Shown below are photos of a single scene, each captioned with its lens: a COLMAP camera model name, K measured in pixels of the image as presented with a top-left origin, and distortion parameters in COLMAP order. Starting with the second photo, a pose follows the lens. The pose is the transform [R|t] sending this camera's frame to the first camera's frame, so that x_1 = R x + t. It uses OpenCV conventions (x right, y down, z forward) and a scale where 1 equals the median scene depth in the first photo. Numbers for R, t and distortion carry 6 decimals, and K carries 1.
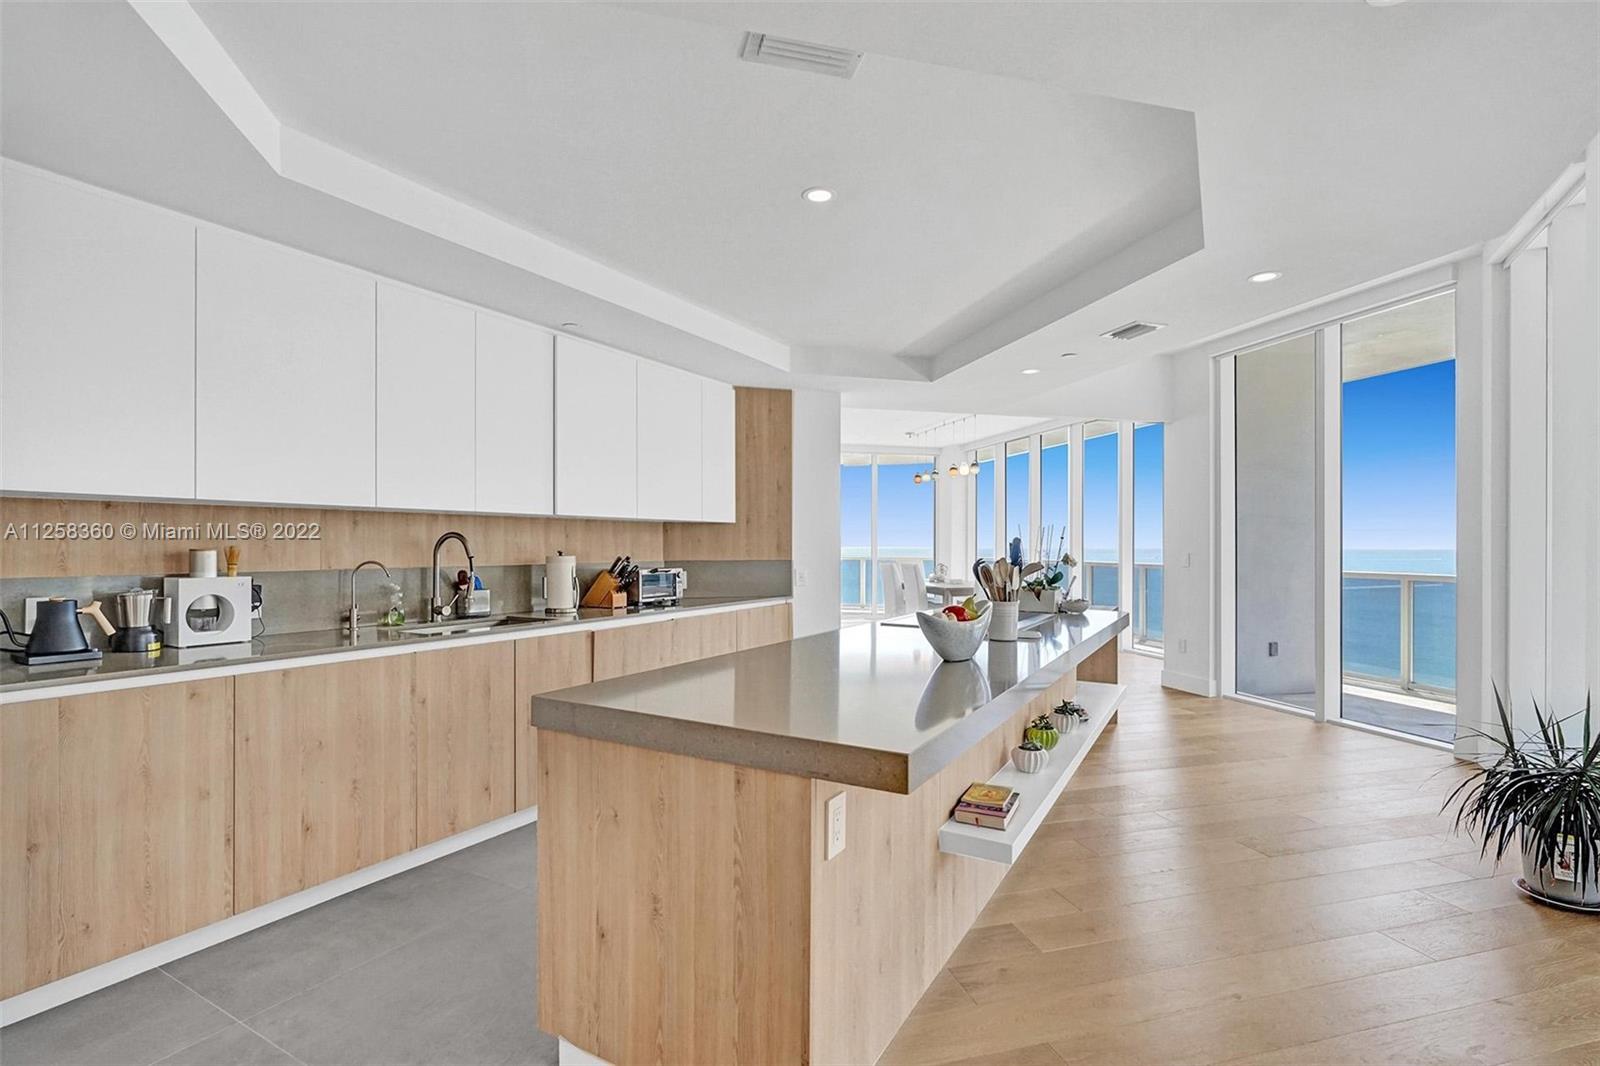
lens RADIAL K [[748.9, 0, 805.2], [0, 748.9, 547.2], [0, 0, 1]] dist [-0.002709, -0.000339]
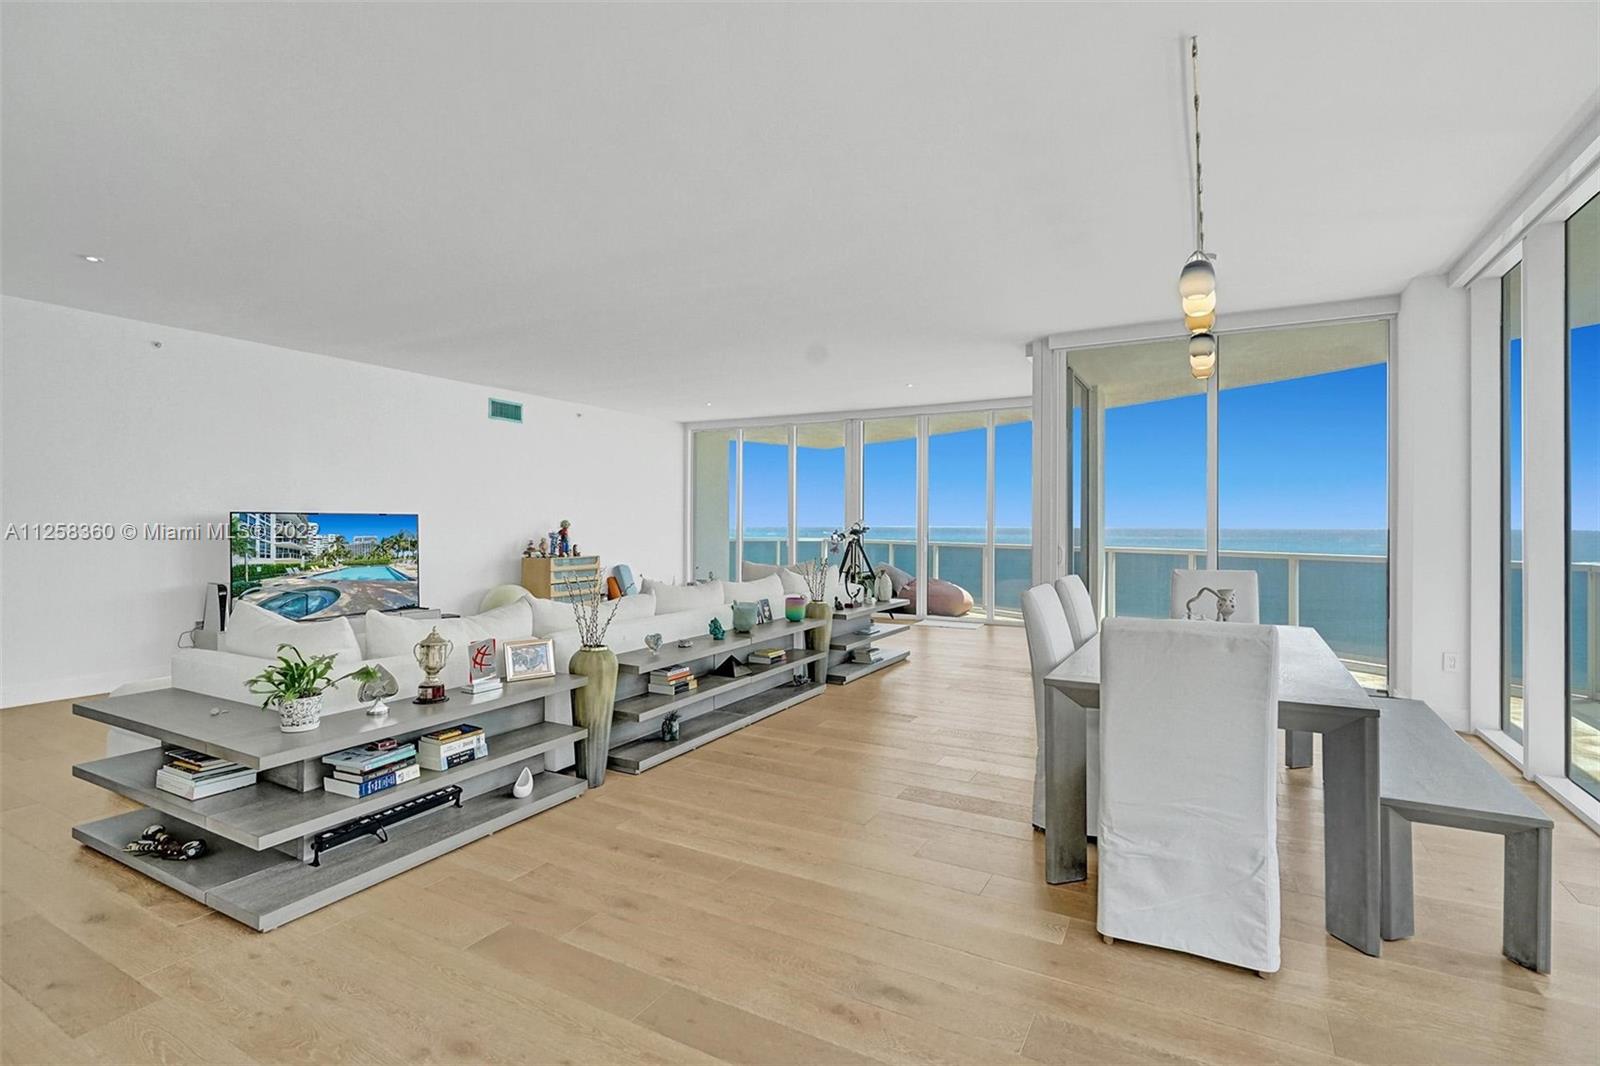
lens RADIAL K [[747.4, 0, 800.9], [0, 747.4, 524.2], [0, 0, 1]] dist [-0.002504, 0.000147]
pose [[0.722135, -0.001797, -0.691750, 0.788089], [-0.001708, 0.999989, -0.004381, -0.018927], [0.691750, 0.004345, 0.722124, 1.688590]]
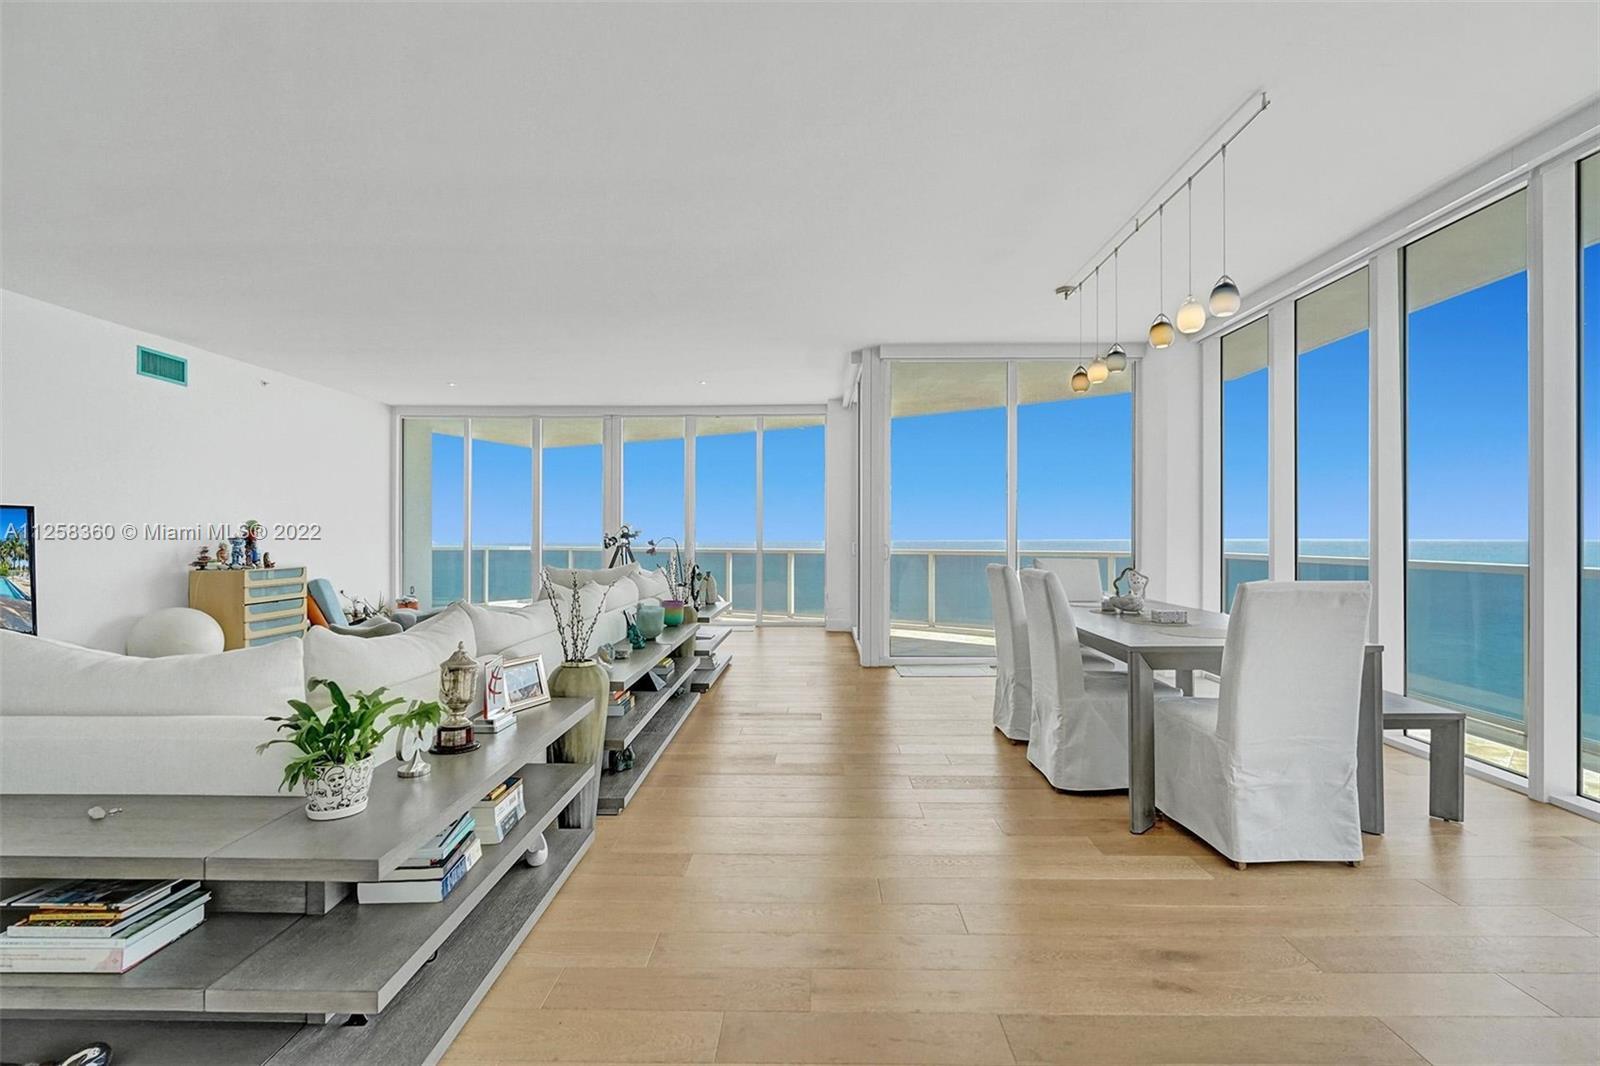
lens RADIAL K [[746.6, 0, 806.8], [0, 746.6, 535.2], [0, 0, 1]] dist [-0.001497, -0.000235]
pose [[0.961716, -0.005338, -0.273996, 0.336688], [0.003826, 0.999974, -0.006051, 0.013344], [0.274021, 0.004771, 0.961712, 1.519612]]
